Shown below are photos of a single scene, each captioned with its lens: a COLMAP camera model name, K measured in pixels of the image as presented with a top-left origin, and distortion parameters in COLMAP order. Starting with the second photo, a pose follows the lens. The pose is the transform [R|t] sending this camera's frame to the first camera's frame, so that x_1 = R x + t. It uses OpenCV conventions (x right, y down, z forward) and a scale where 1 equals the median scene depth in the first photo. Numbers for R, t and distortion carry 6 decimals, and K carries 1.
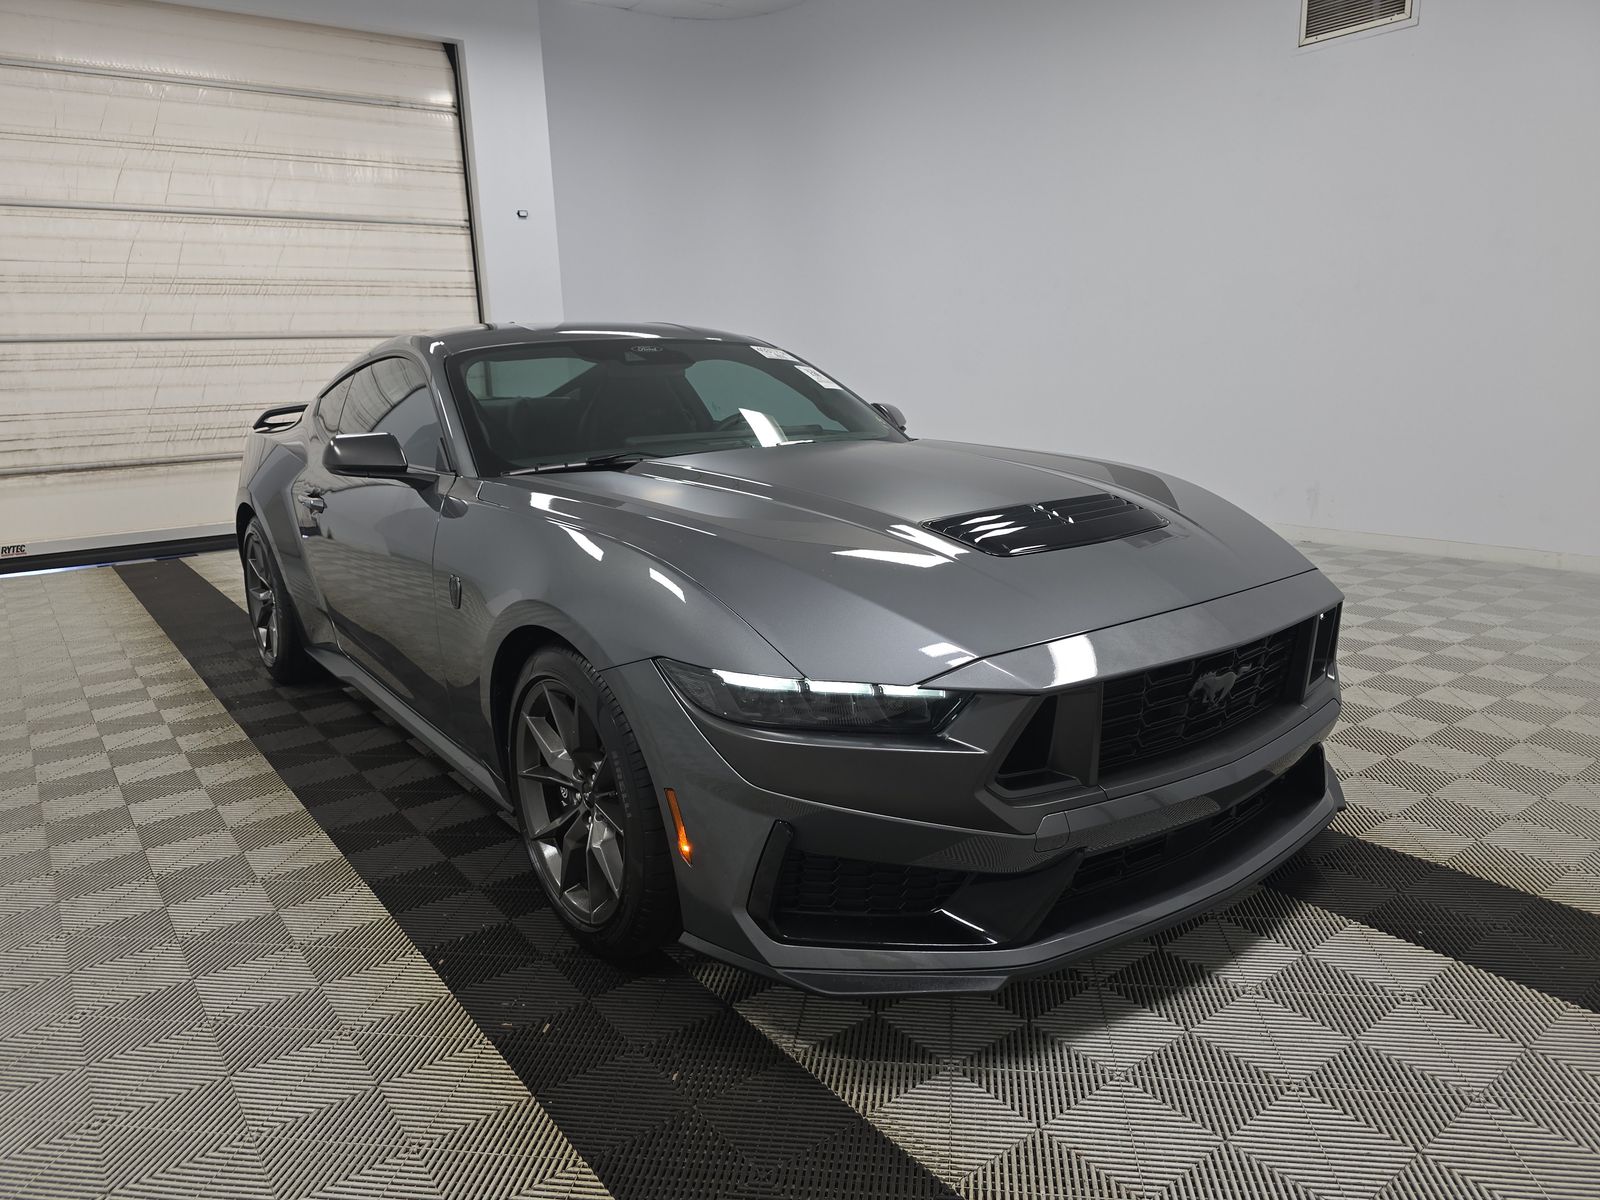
lens RADIAL K [[1062.1, 0, 801.9], [0, 1062.1, 648.1], [0, 0, 1]] dist [-0.008555, 0.000753]
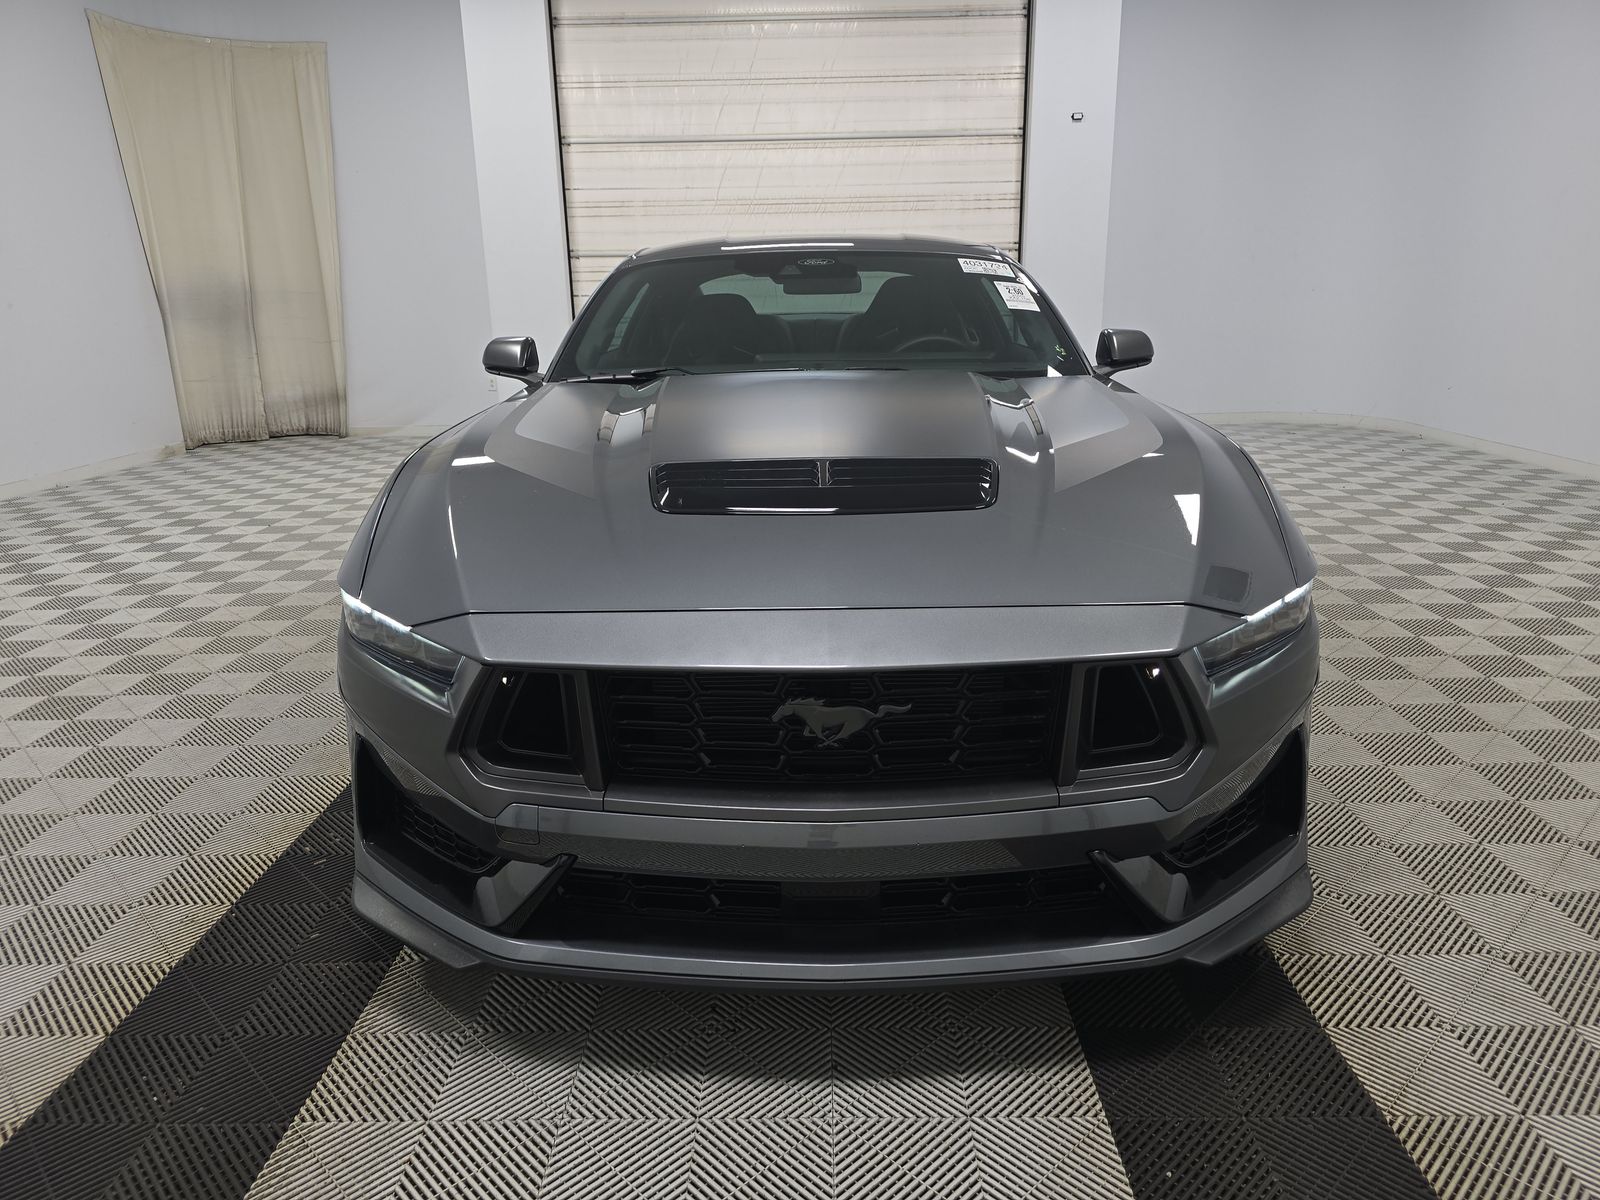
lens RADIAL K [[1076.7, 0, 809.4], [0, 1076.7, 601.6], [0, 0, 1]] dist [0.067362, -0.048977]
pose [[0.793693, 0.181213, -0.580700, 0.212053], [-0.164812, 0.982954, 0.081478, -0.026404], [0.585566, 0.031038, 0.810030, 0.092786]]
